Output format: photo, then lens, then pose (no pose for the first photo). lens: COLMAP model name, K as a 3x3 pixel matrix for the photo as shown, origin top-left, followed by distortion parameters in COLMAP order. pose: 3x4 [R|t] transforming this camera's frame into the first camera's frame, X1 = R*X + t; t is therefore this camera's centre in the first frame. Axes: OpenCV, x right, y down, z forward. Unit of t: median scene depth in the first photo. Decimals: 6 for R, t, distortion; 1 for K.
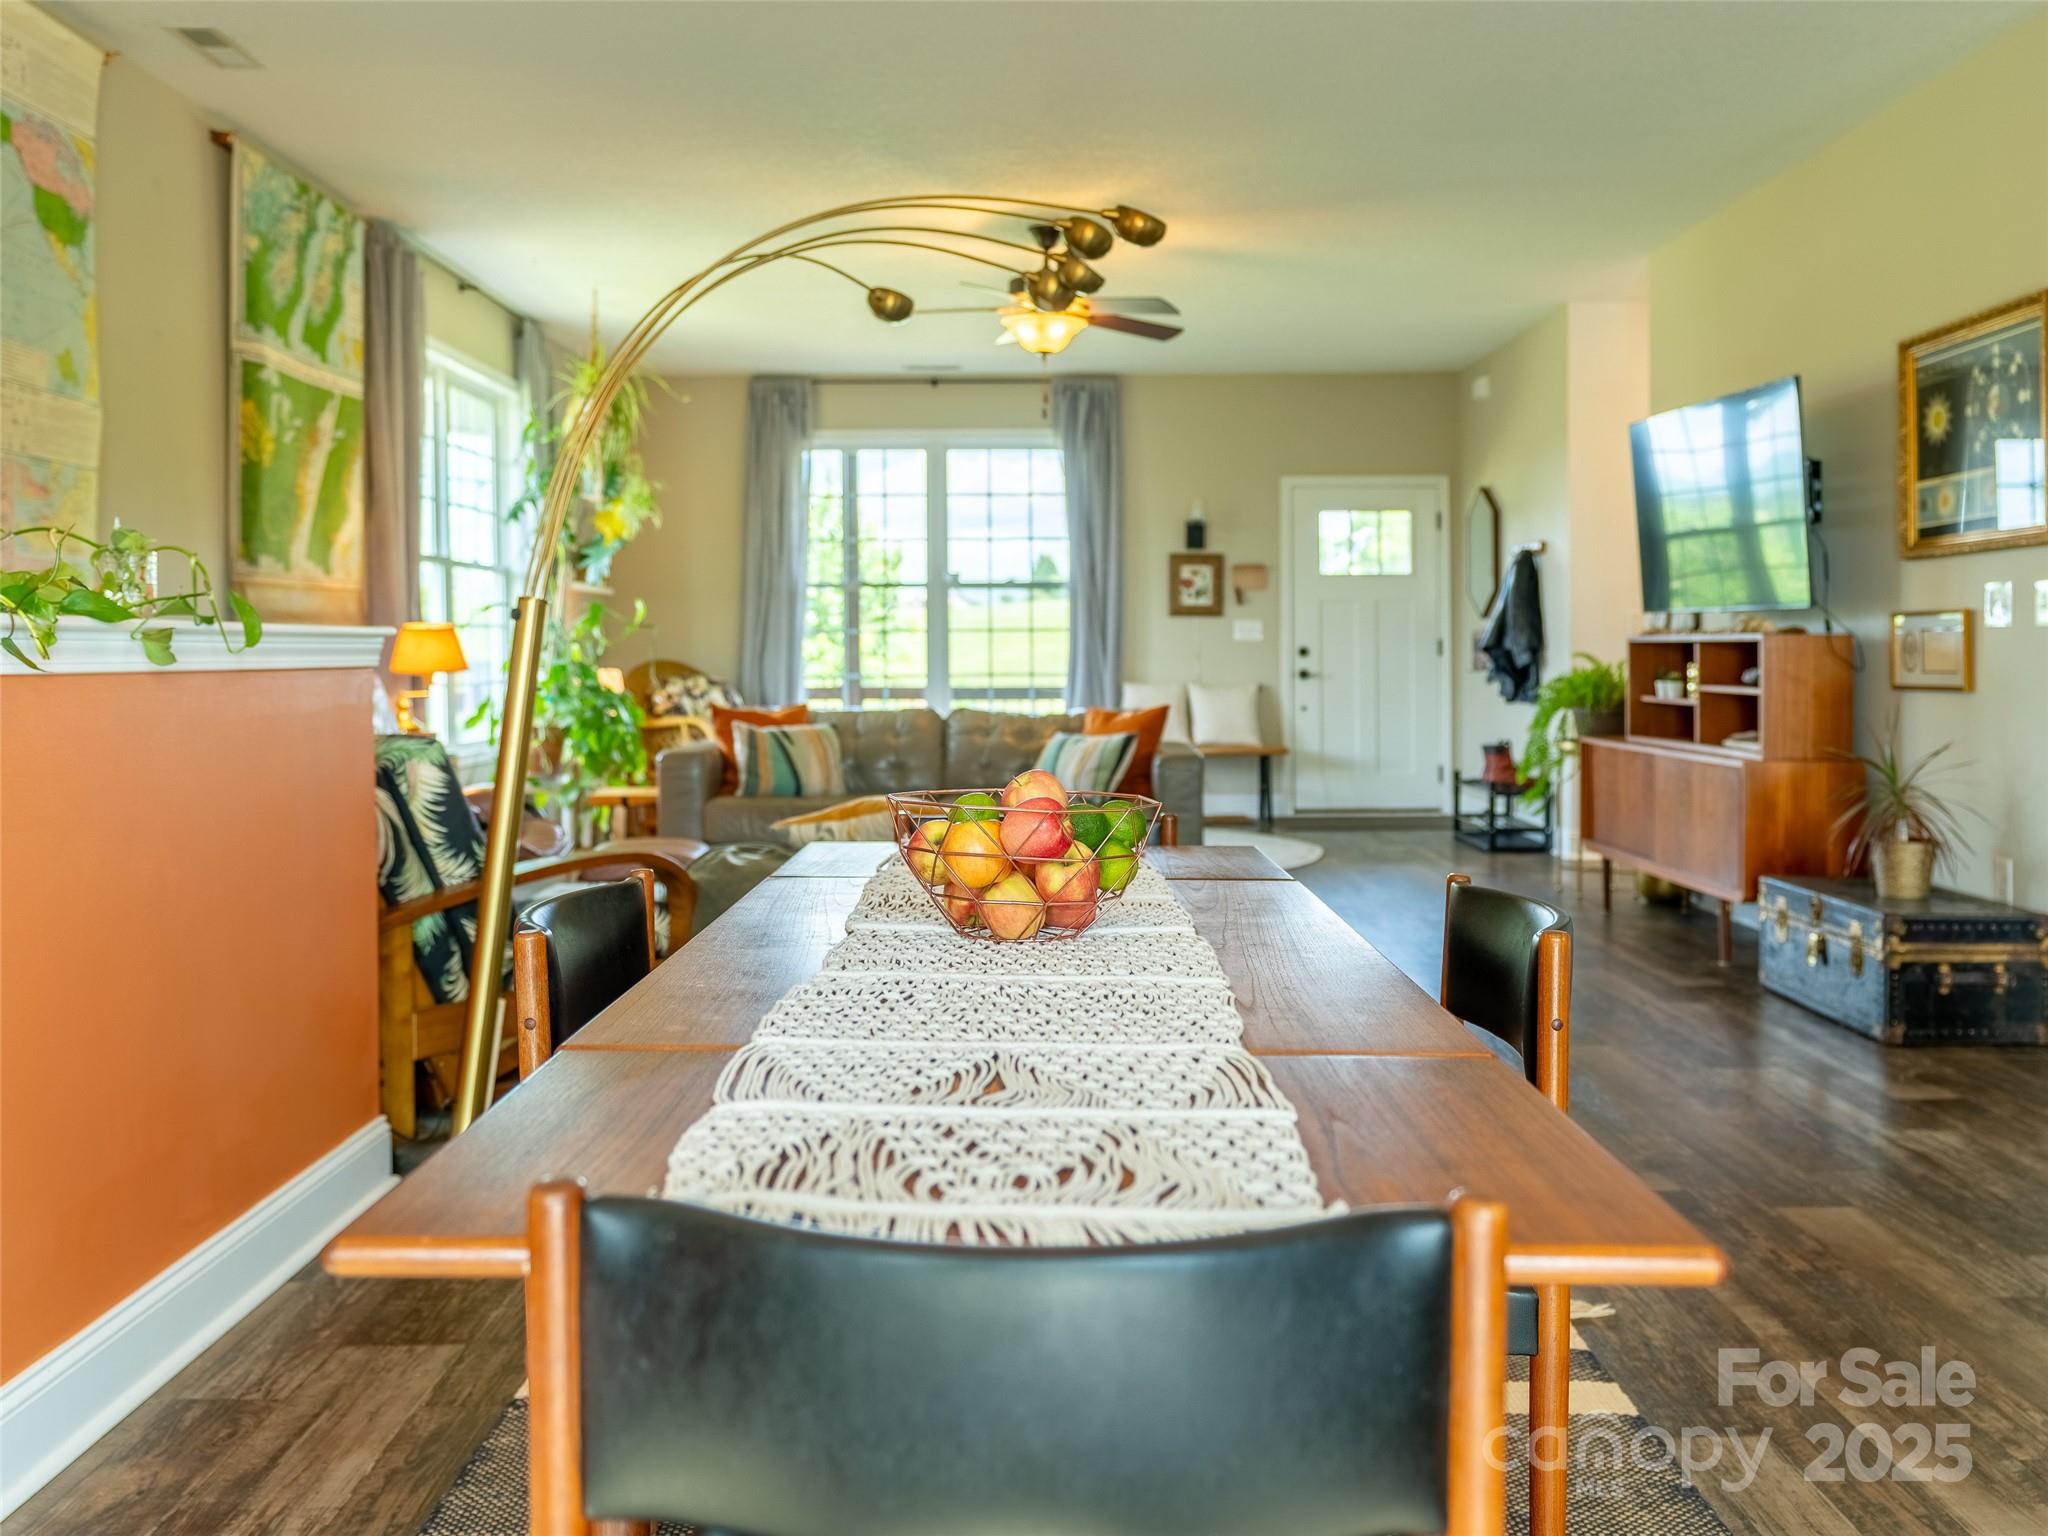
lens RADIAL K [[1652.3, 0, 1024.9], [0, 1652.3, 739.7], [0, 0, 1]] dist [0.007198, 0.002005]
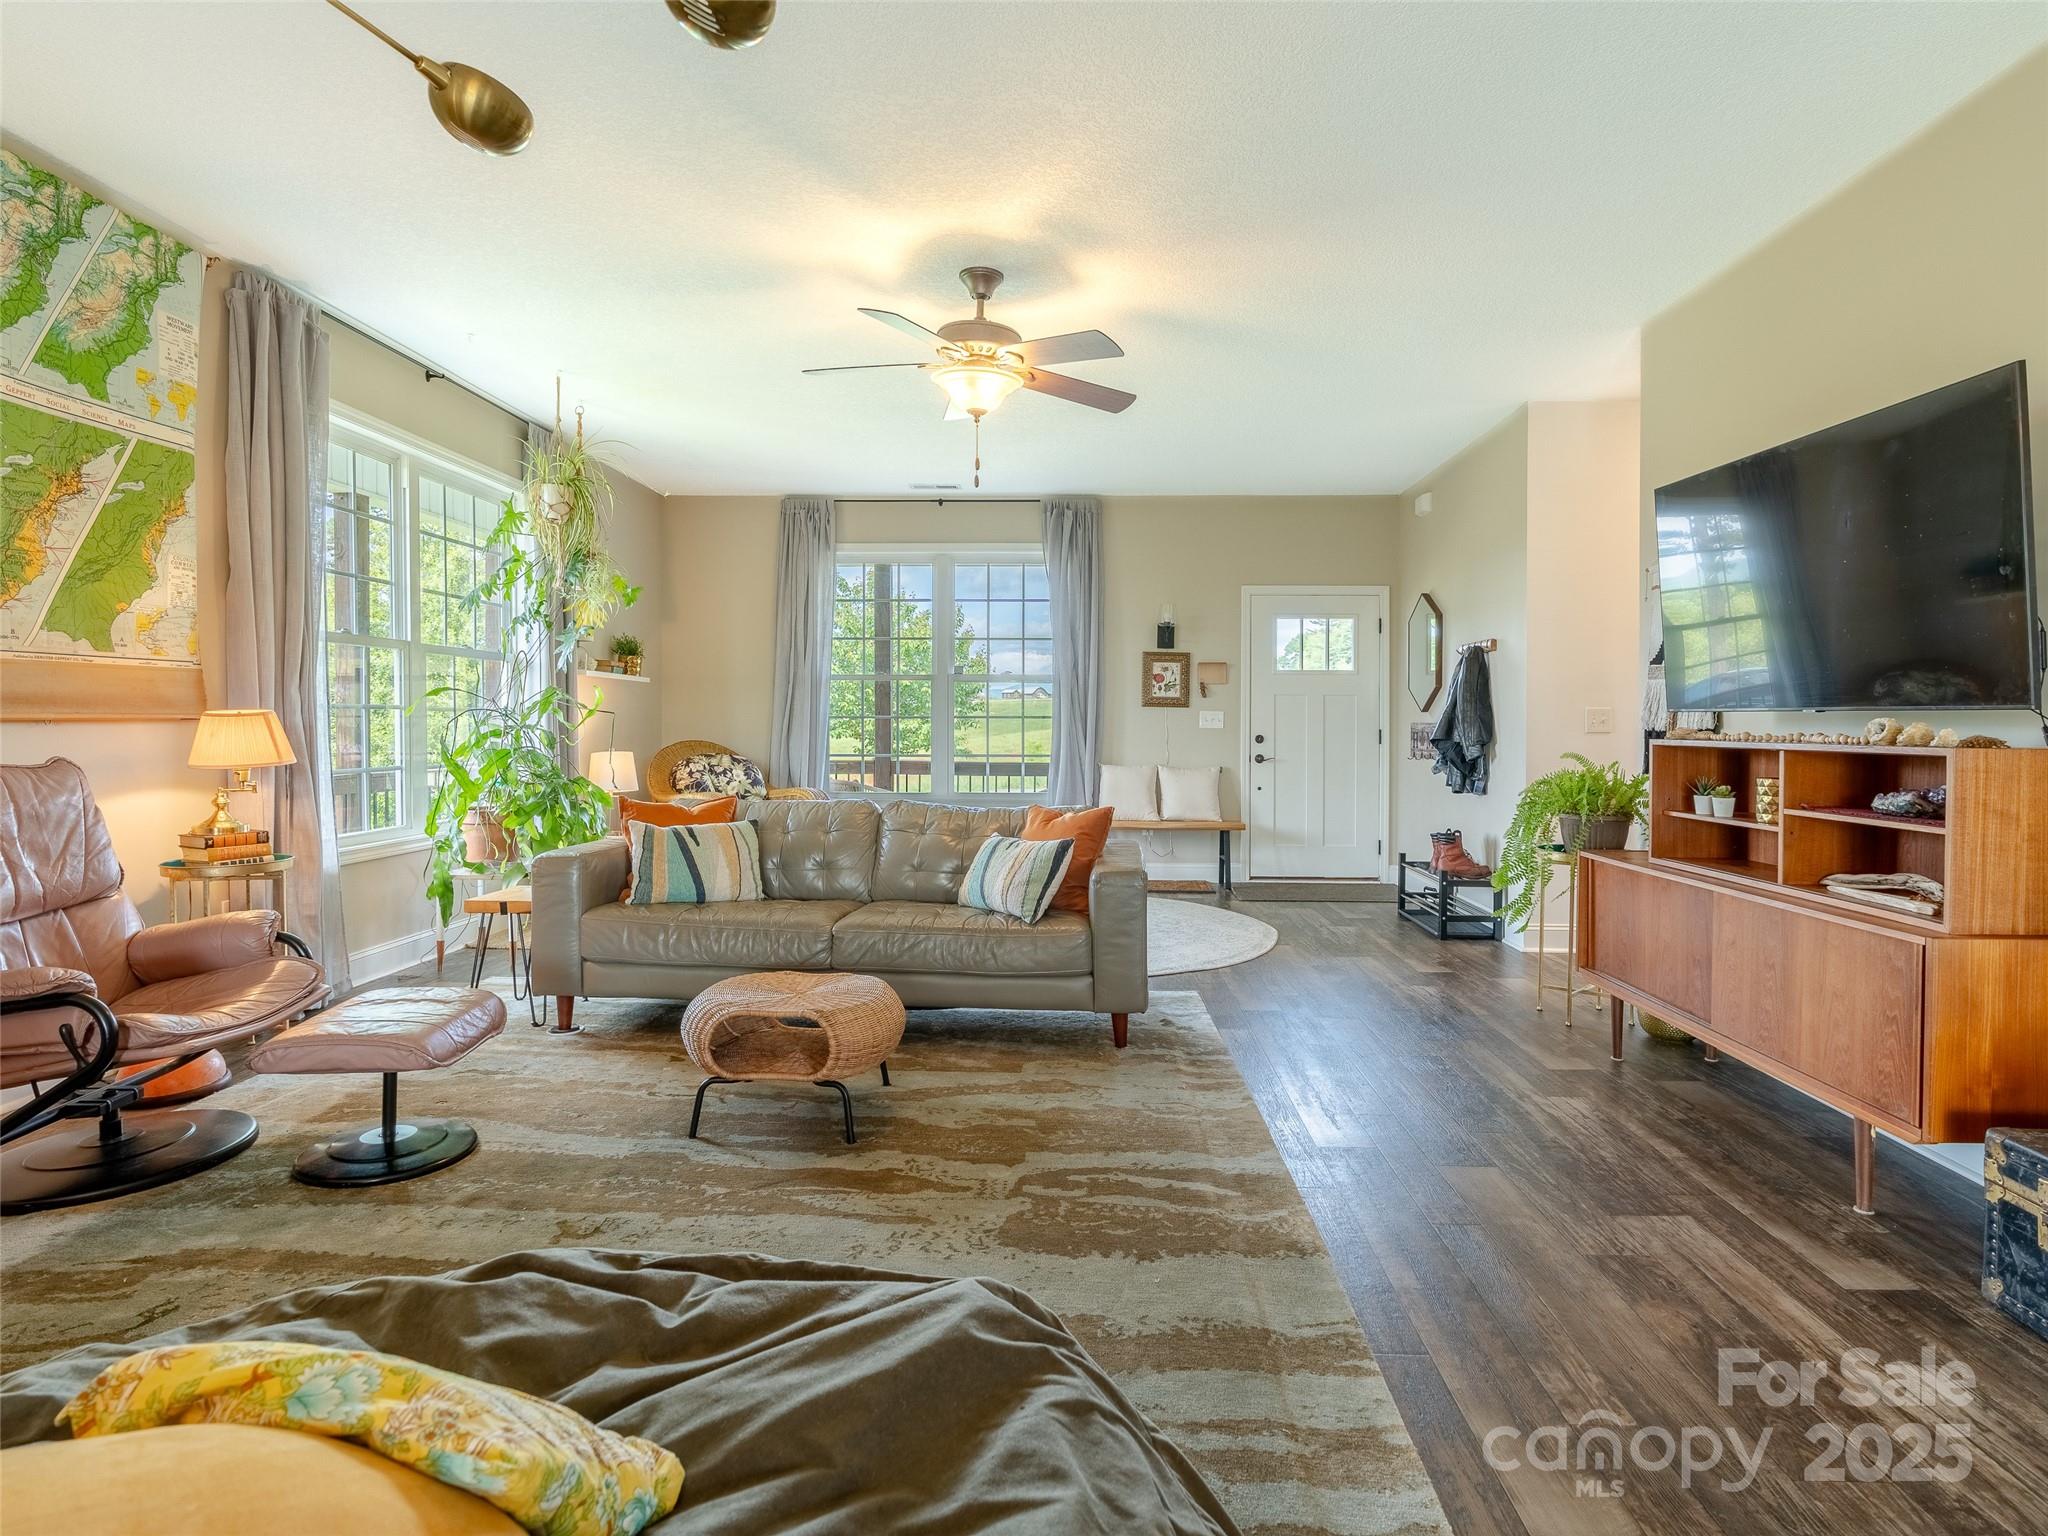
lens RADIAL K [[1041.4, 0, 1038.4], [0, 1041.4, 768.7], [0, 0, 1]] dist [-0.001358, -0.000145]
pose [[0.999186, 0.013027, -0.038182, 0.045043], [-0.013478, 0.999842, -0.011592, -0.022913], [0.038025, 0.012097, 0.999204, 0.284547]]
